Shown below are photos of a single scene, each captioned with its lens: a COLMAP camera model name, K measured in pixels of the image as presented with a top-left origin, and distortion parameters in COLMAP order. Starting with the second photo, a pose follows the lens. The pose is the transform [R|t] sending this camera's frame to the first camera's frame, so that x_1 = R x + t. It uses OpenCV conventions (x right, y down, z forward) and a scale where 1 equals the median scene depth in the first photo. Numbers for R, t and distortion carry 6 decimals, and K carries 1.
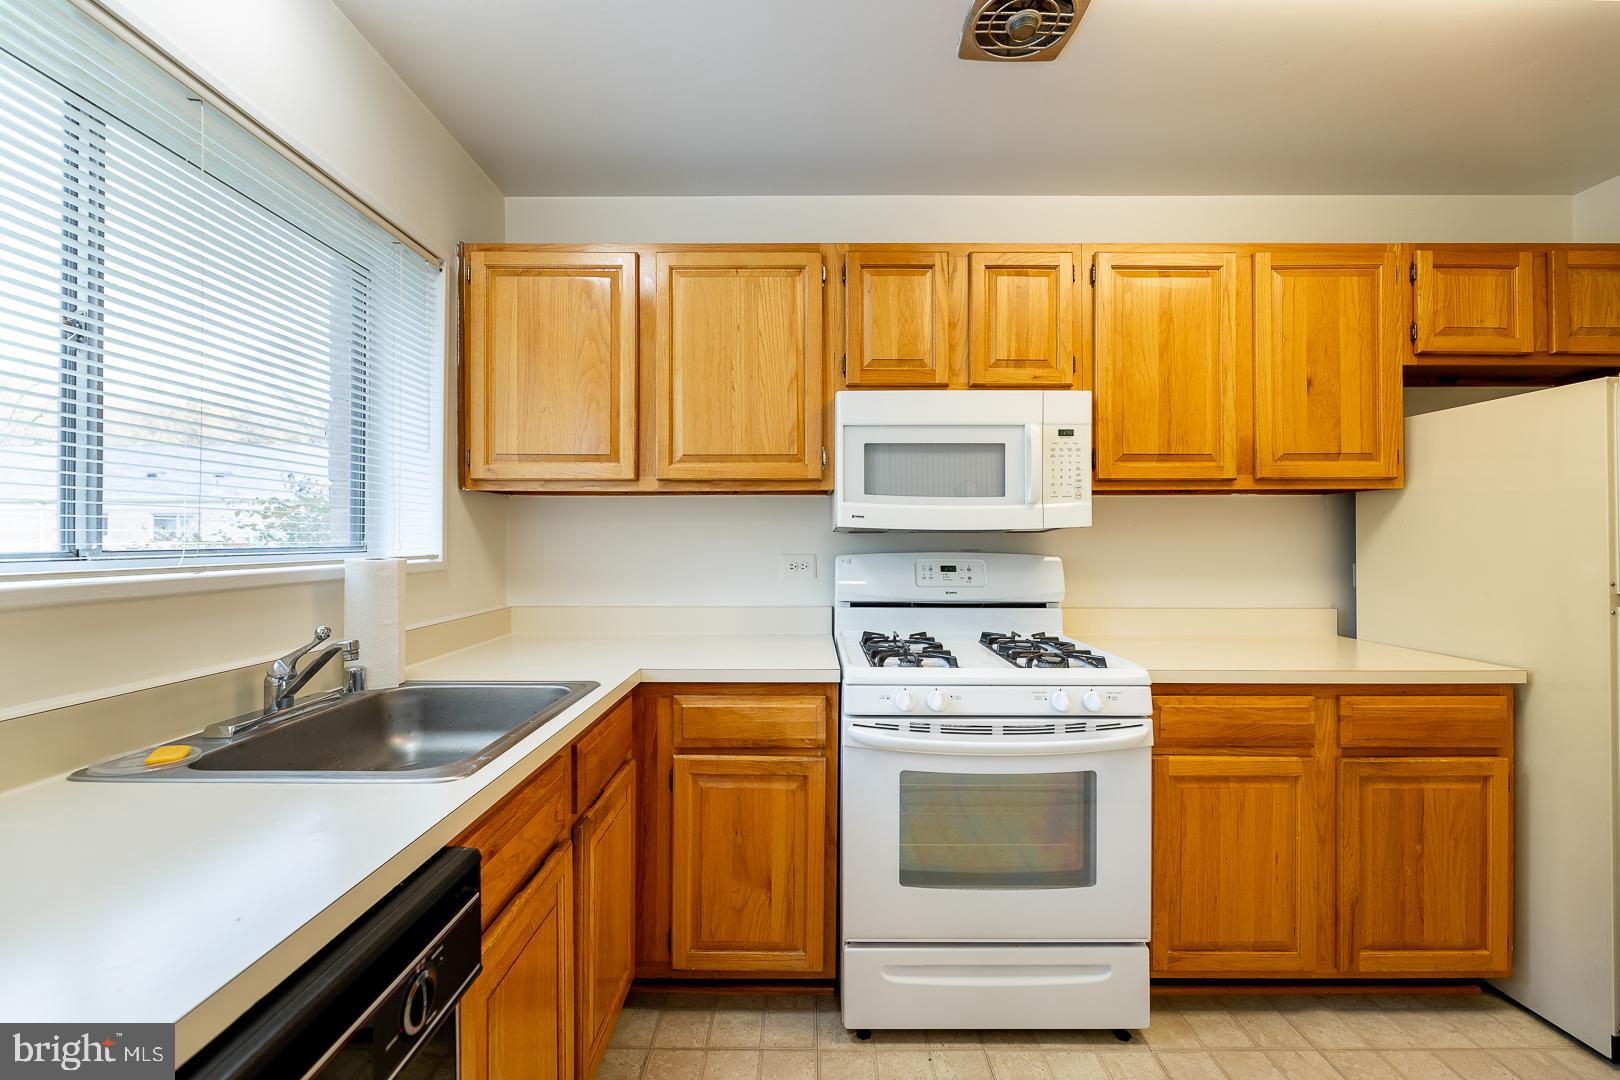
lens RADIAL K [[656.7, 0, 810.0], [0, 656.7, 540.0], [0, 0, 1]] dist [-0.000620, -0.000319]
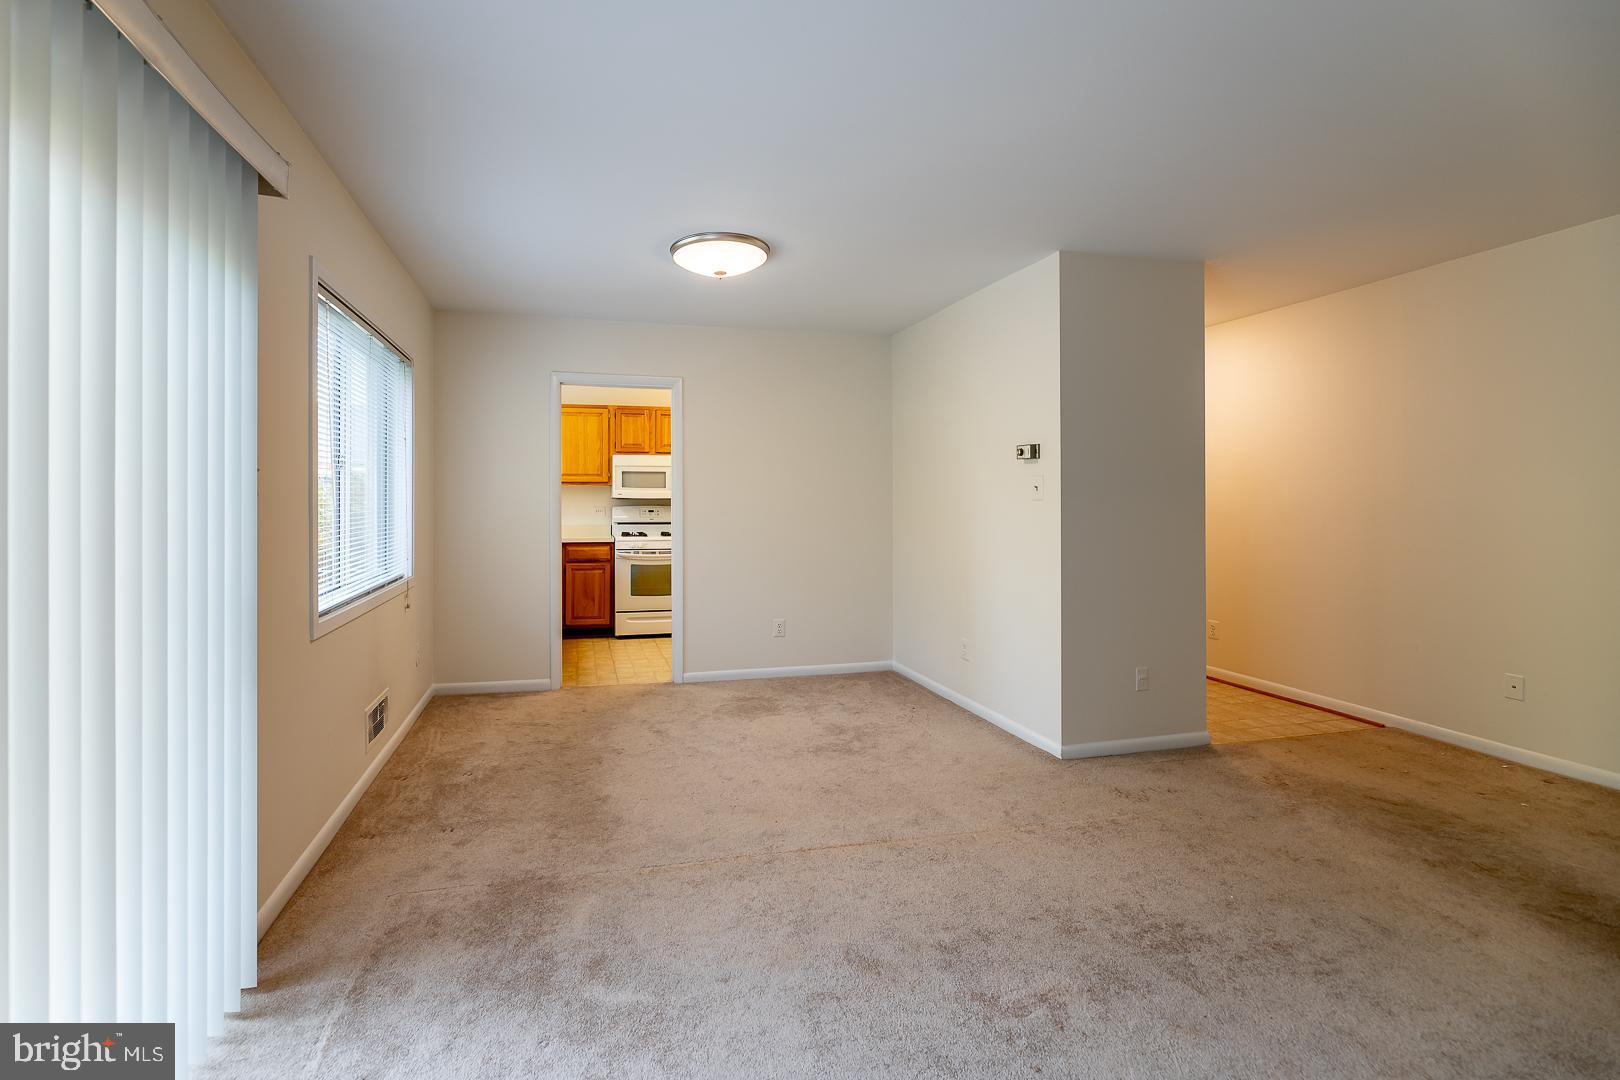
lens RADIAL K [[711.3, 0, 743.8], [0, 711.3, 520.8], [0, 0, 1]] dist [0.001222, 0.000277]
pose [[0.973542, -0.001356, 0.228504, -0.129099], [-0.004708, 0.999651, 0.025990, 0.001213], [-0.228460, -0.026378, 0.973196, -2.473389]]
